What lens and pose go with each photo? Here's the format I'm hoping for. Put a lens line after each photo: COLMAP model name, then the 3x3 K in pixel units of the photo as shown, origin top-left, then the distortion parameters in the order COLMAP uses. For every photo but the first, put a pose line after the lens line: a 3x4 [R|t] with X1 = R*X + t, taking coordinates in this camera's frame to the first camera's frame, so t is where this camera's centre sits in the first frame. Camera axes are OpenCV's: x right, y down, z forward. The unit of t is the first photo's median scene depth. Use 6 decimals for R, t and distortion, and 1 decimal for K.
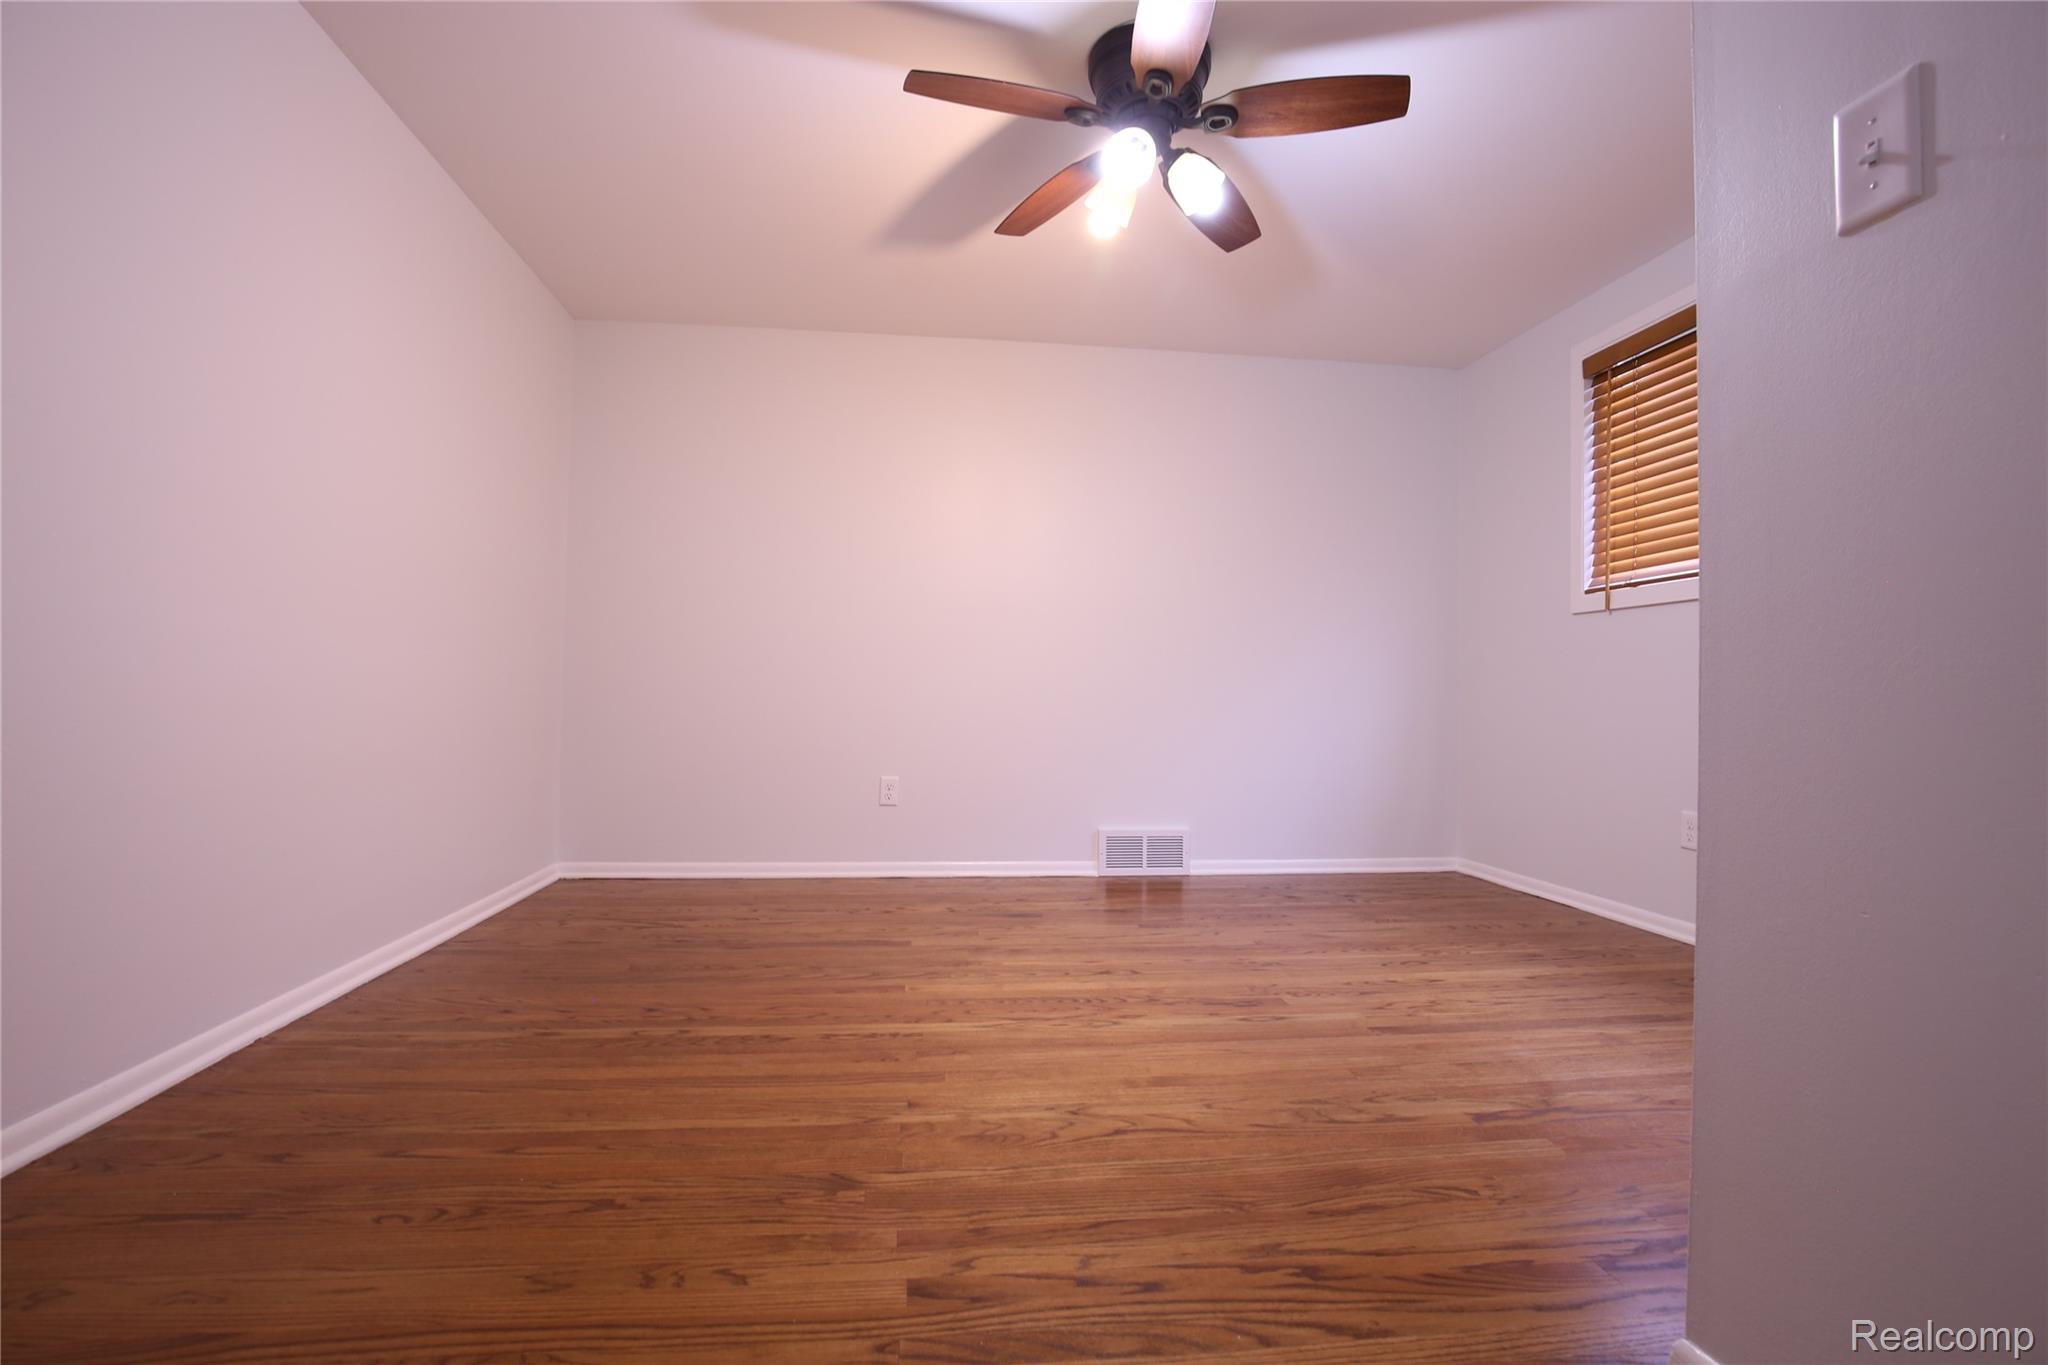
lens RADIAL K [[940.4, 0, 1017.4], [0, 940.4, 677.6], [0, 0, 1]] dist [-0.039669, 0.008925]
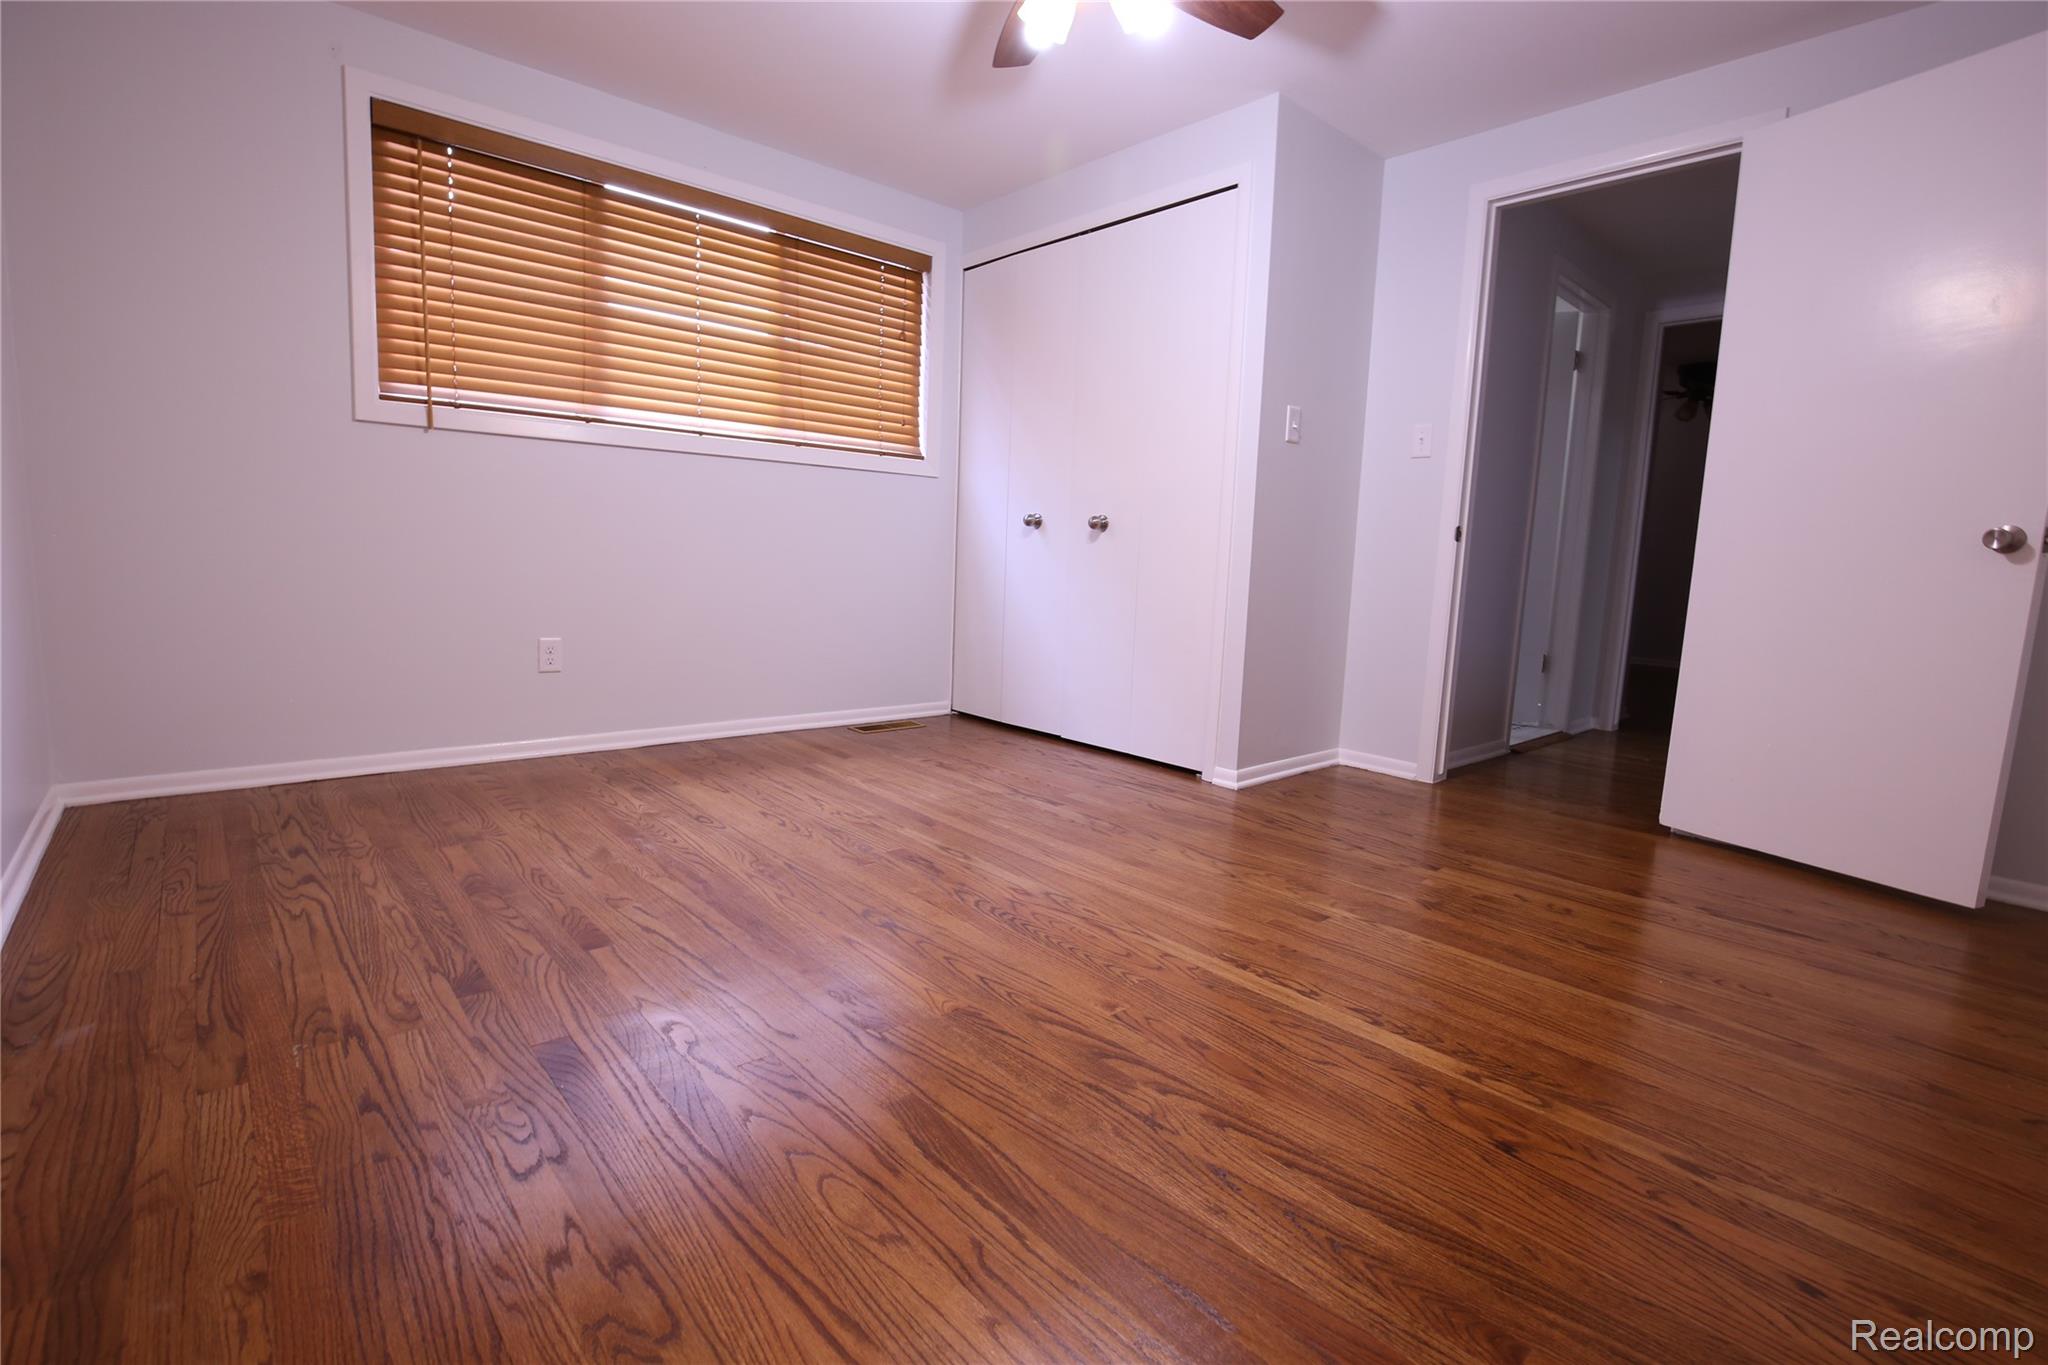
lens RADIAL K [[940.4, 0, 1017.4], [0, 940.4, 677.6], [0, 0, 1]] dist [-0.039669, 0.008925]
pose [[-0.570527, -0.146896, 0.808035, -0.675767], [-0.068196, 0.988950, 0.131634, 0.013646], [-0.818442, 0.019996, -0.574241, 1.661578]]
